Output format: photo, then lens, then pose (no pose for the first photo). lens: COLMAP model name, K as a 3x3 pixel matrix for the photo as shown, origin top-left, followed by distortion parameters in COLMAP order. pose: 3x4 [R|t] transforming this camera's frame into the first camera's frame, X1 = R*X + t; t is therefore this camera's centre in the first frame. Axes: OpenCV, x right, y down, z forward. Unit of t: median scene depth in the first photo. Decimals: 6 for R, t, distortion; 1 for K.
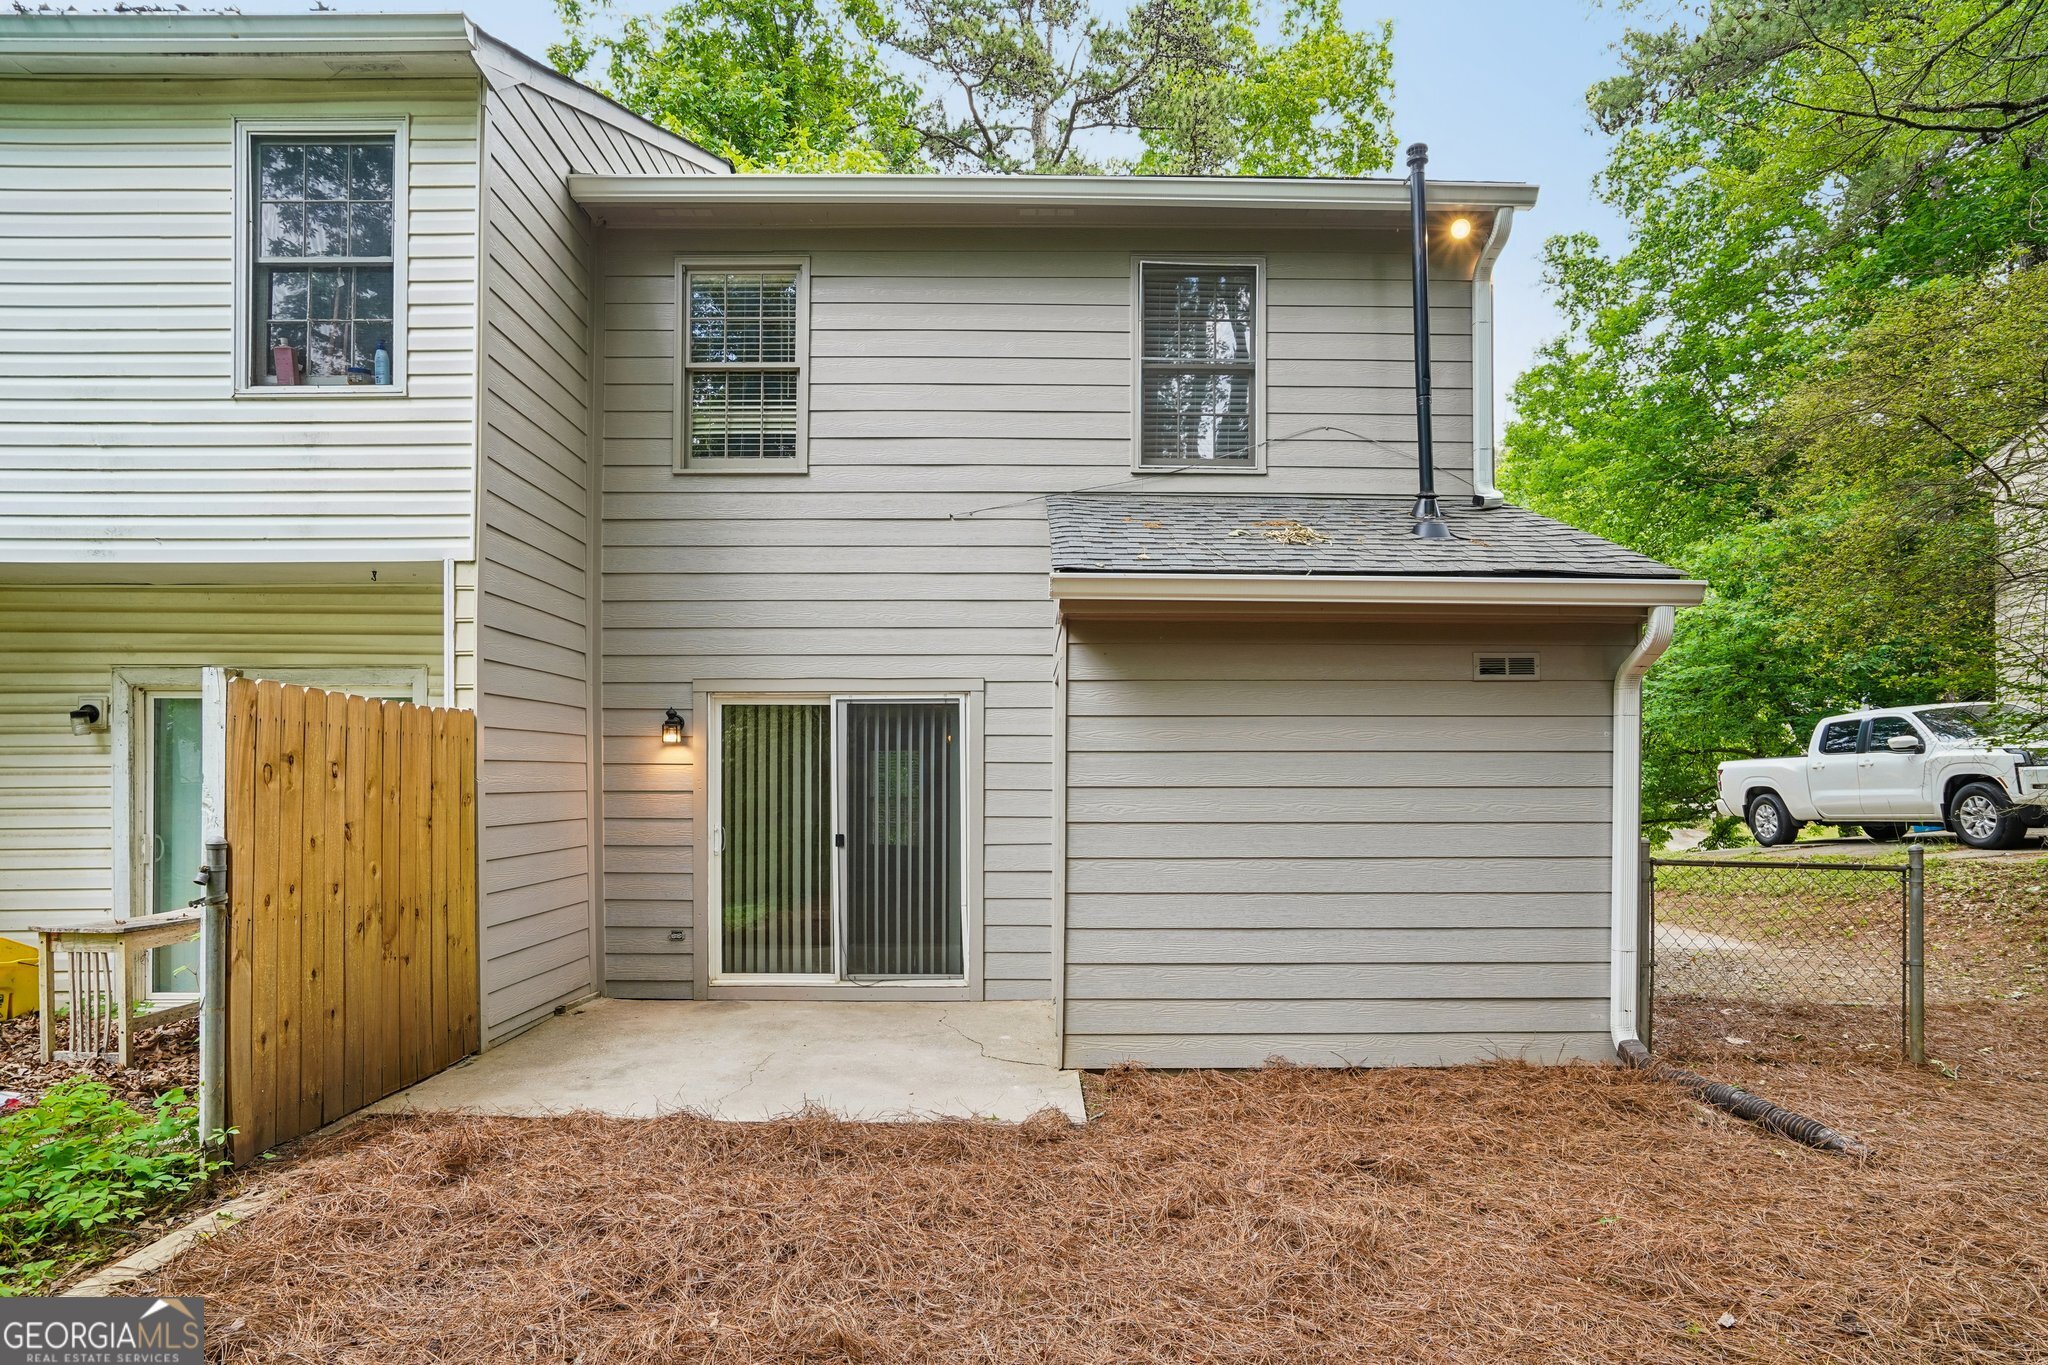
lens RADIAL K [[1136.6, 0, 1000.8], [0, 1136.6, 785.8], [0, 0, 1]] dist [-0.032161, 0.010585]
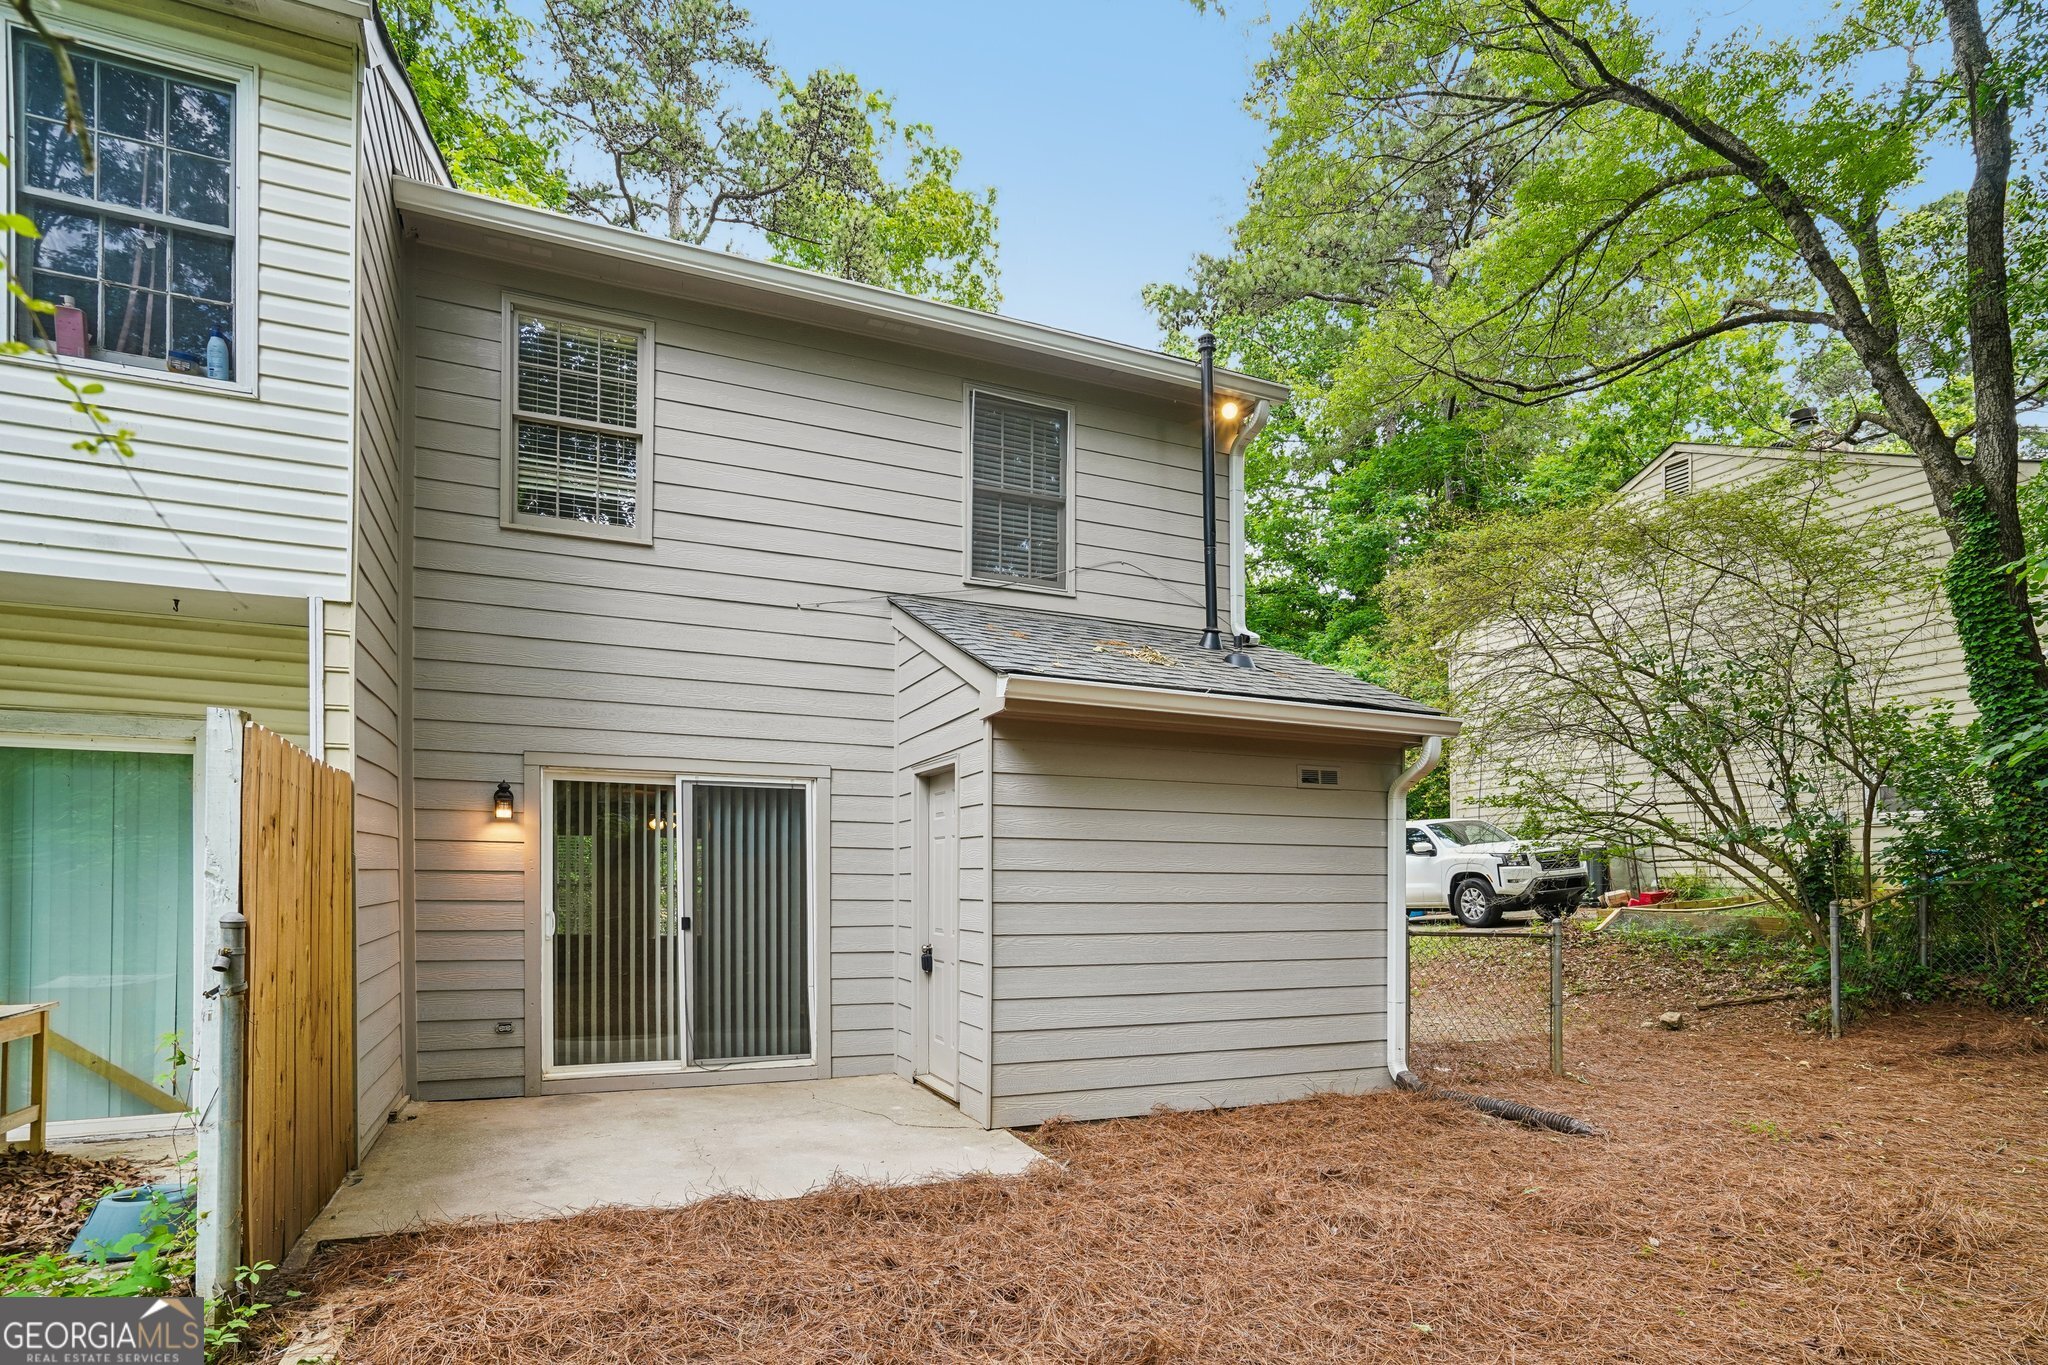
lens RADIAL K [[1093.0, 0, 1040.0], [0, 1093.0, 872.5], [0, 0, 1]] dist [-0.023373, 0.007597]
pose [[0.915899, 0.010832, 0.401262, -0.241338], [-0.008739, 0.999937, -0.007045, 0.007966], [-0.401314, 0.002946, 0.915936, 0.015951]]
